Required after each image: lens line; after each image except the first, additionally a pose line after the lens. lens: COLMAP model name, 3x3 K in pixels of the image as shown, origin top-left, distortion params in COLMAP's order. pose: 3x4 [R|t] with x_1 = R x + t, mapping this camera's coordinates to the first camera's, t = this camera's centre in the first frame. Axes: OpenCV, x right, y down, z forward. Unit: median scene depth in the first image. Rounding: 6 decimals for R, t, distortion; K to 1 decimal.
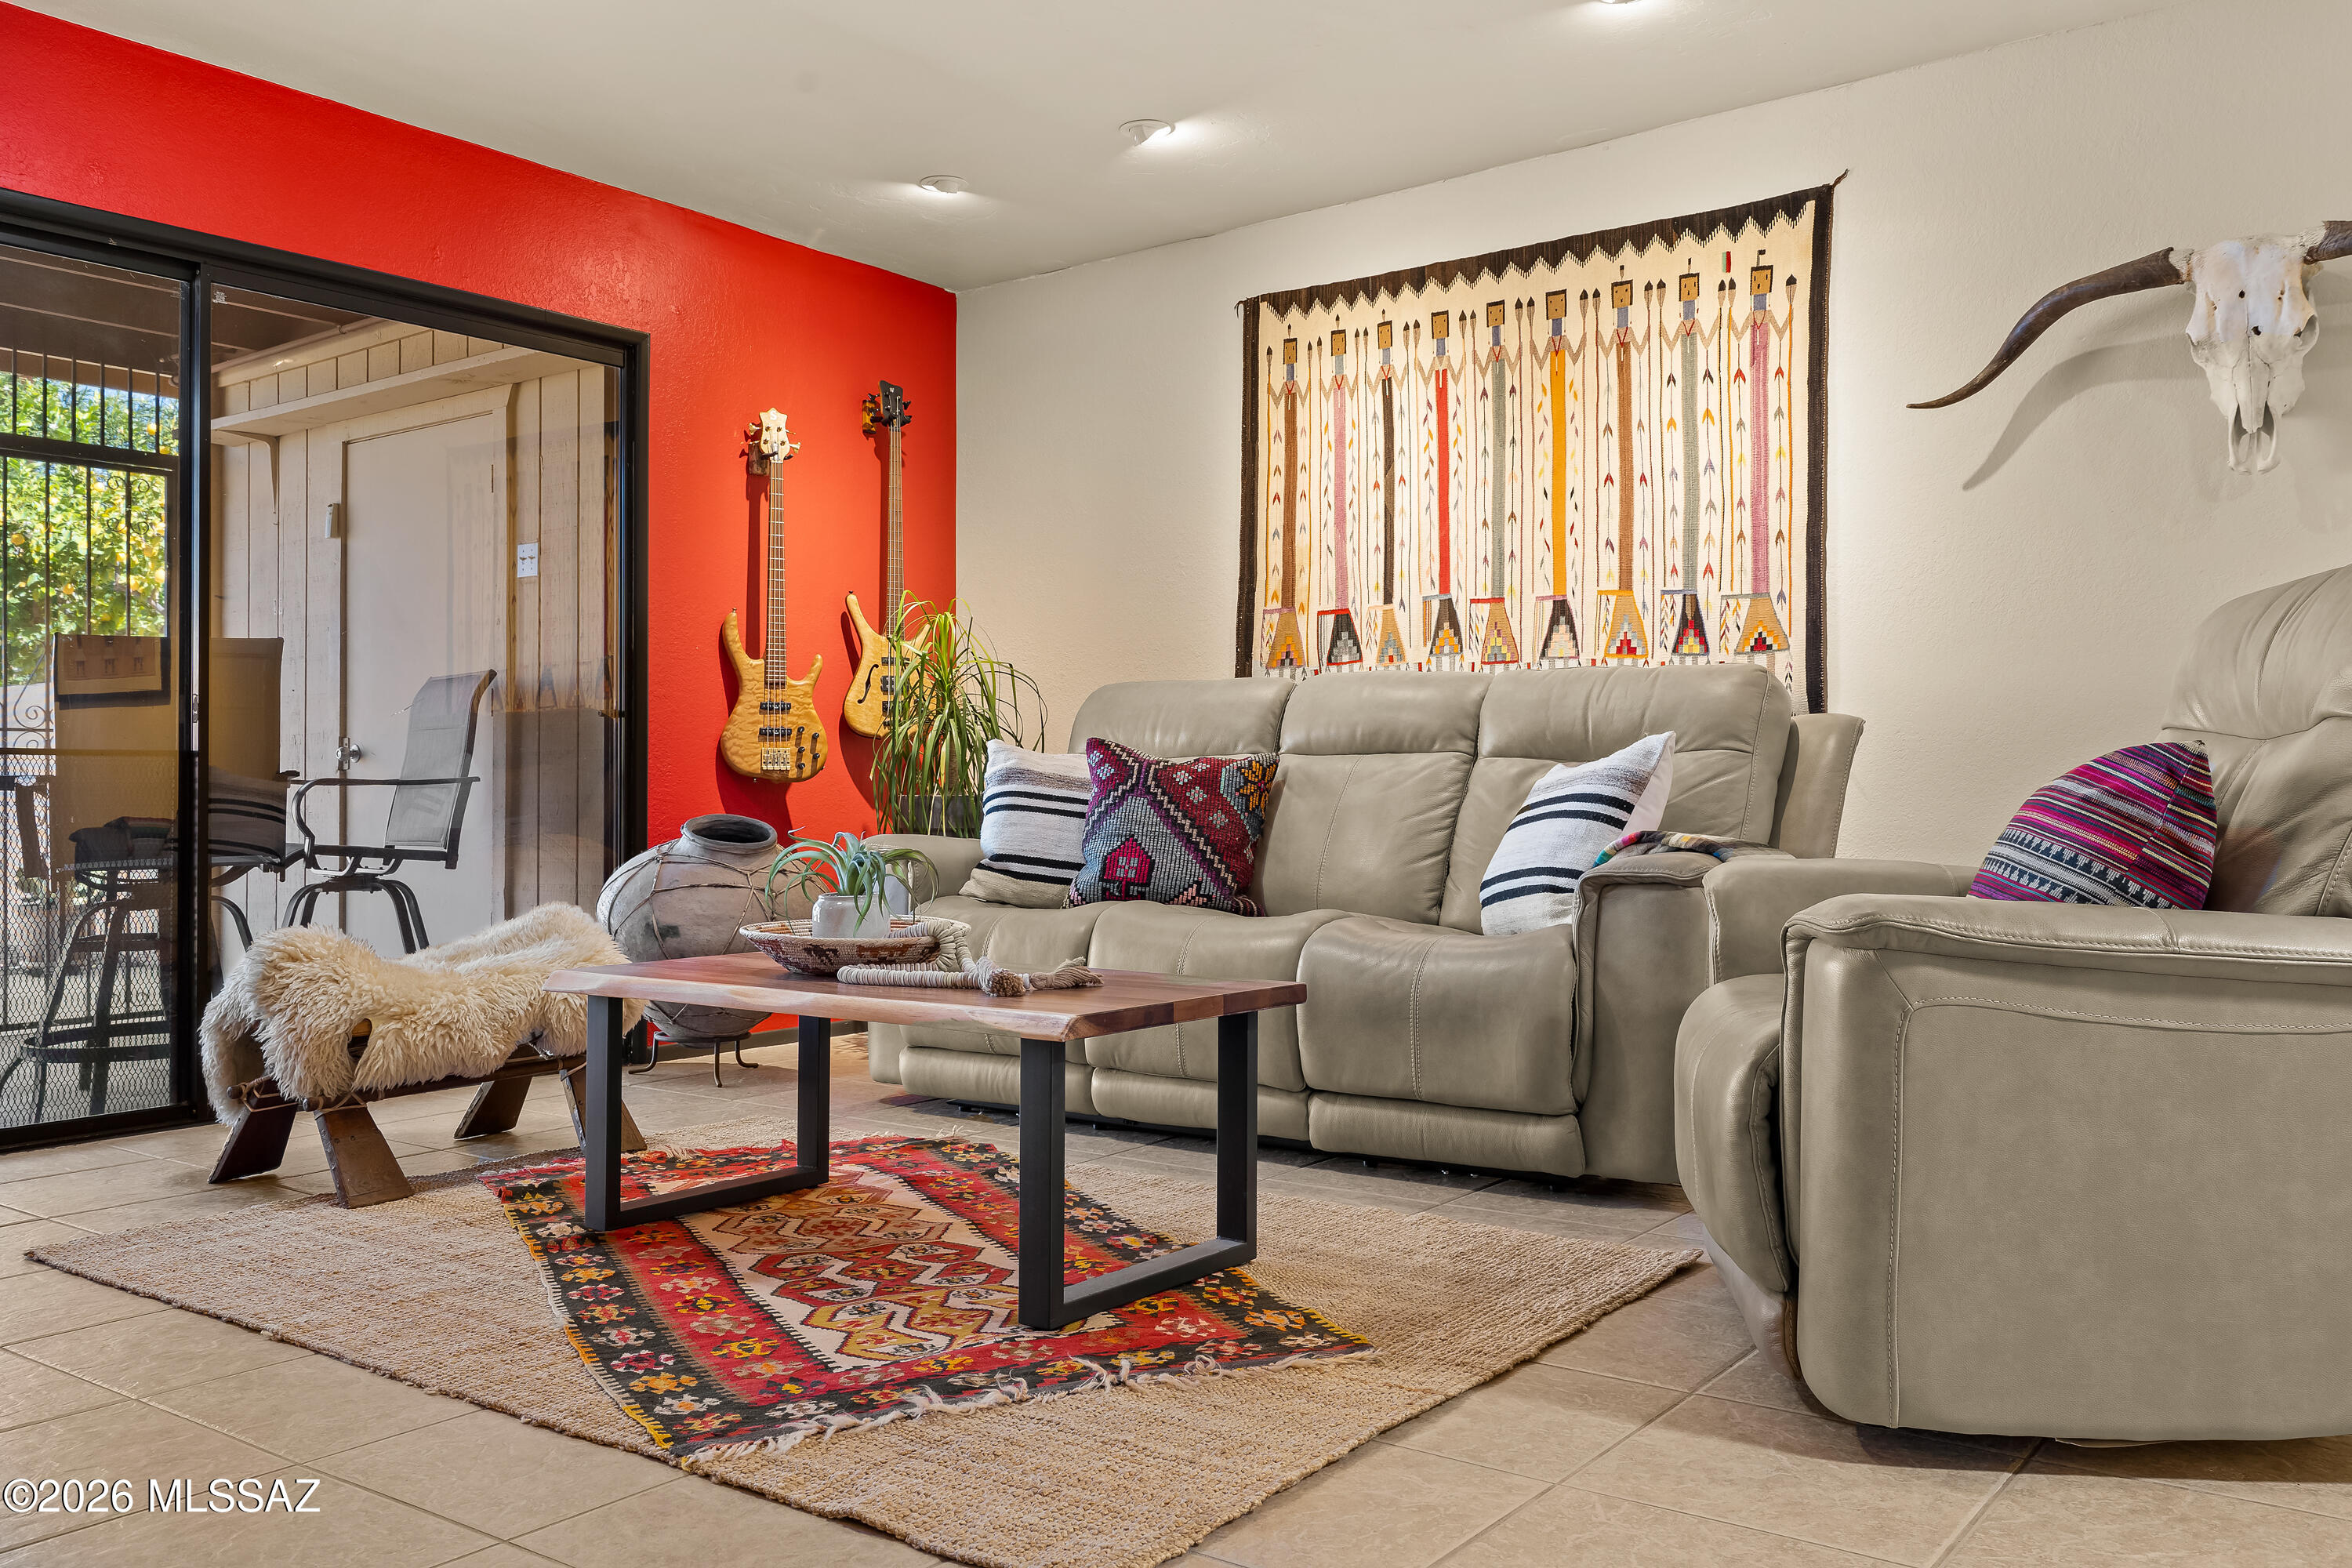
lens RADIAL K [[1857.5, 0, 1185.1], [0, 1857.5, 763.8], [0, 0, 1]] dist [0.000472, 0.000948]
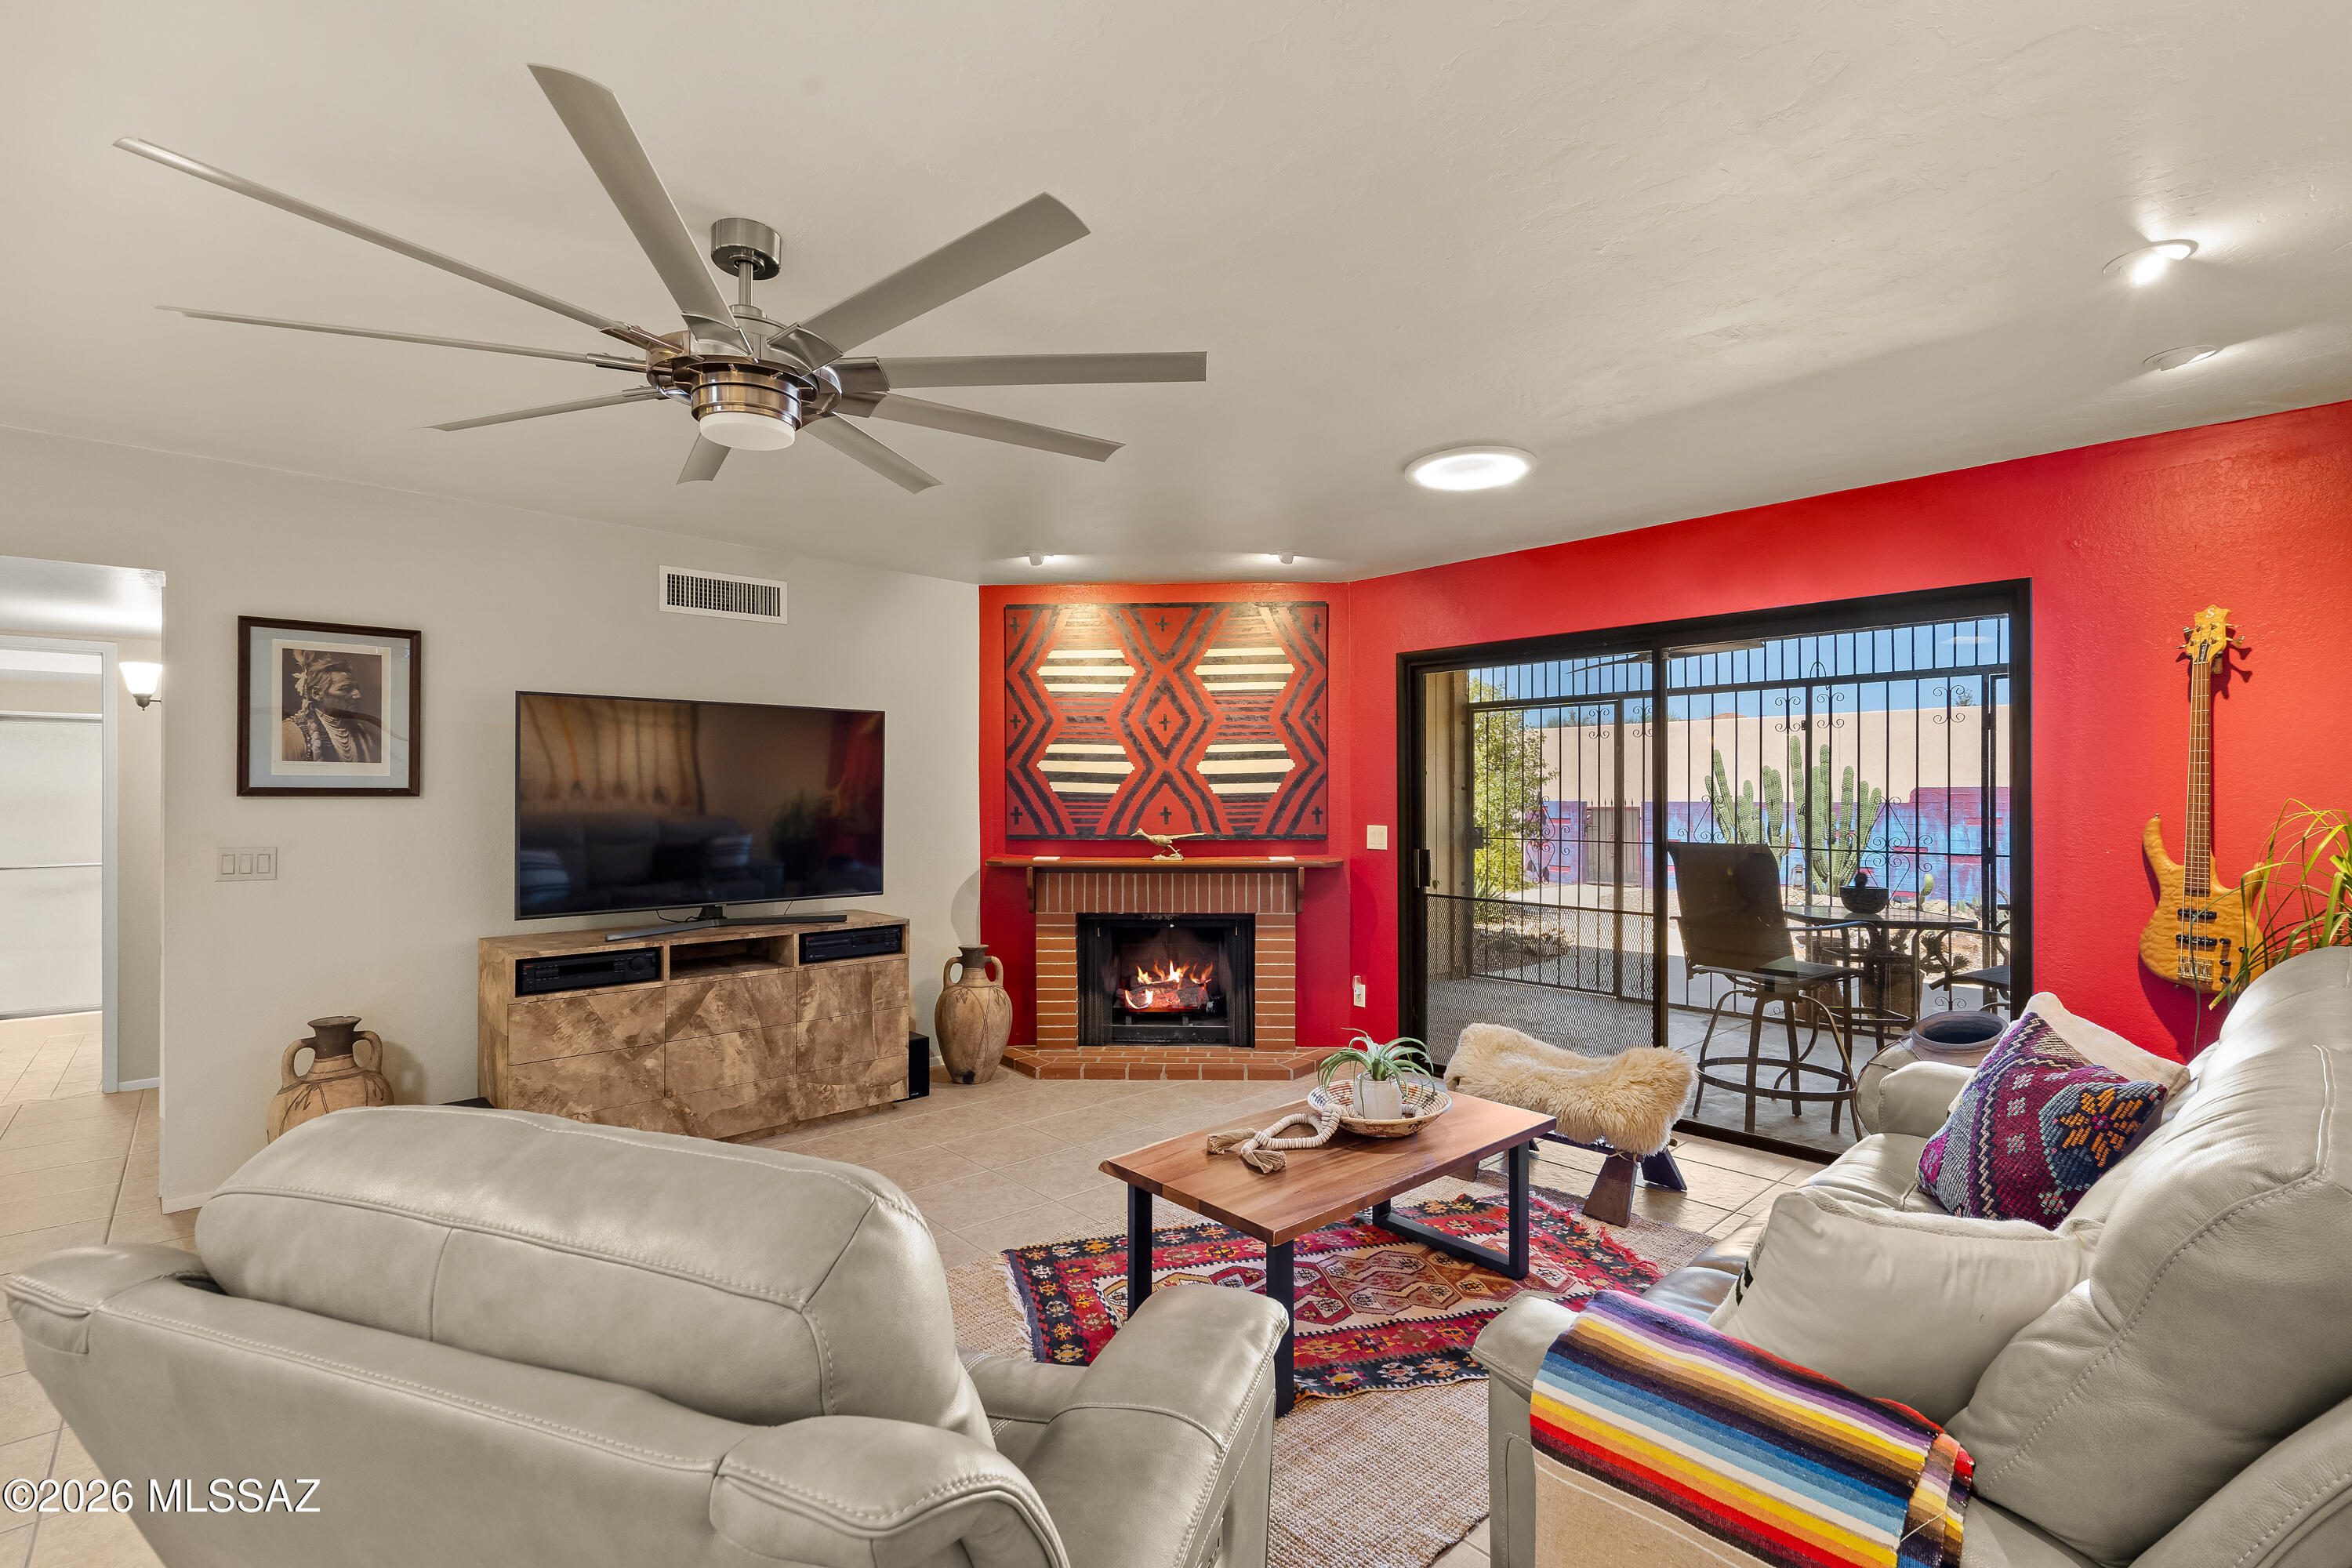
lens RADIAL K [[1071.6, 0, 1192.5], [0, 1071.6, 792.2], [0, 0, 1]] dist [0.003940, 0.001144]
pose [[-0.201176, 0.001222, -0.979554, 0.453104], [0.018723, 0.999821, -0.002598, -0.106196], [0.979376, -0.018863, -0.201163, 0.611495]]
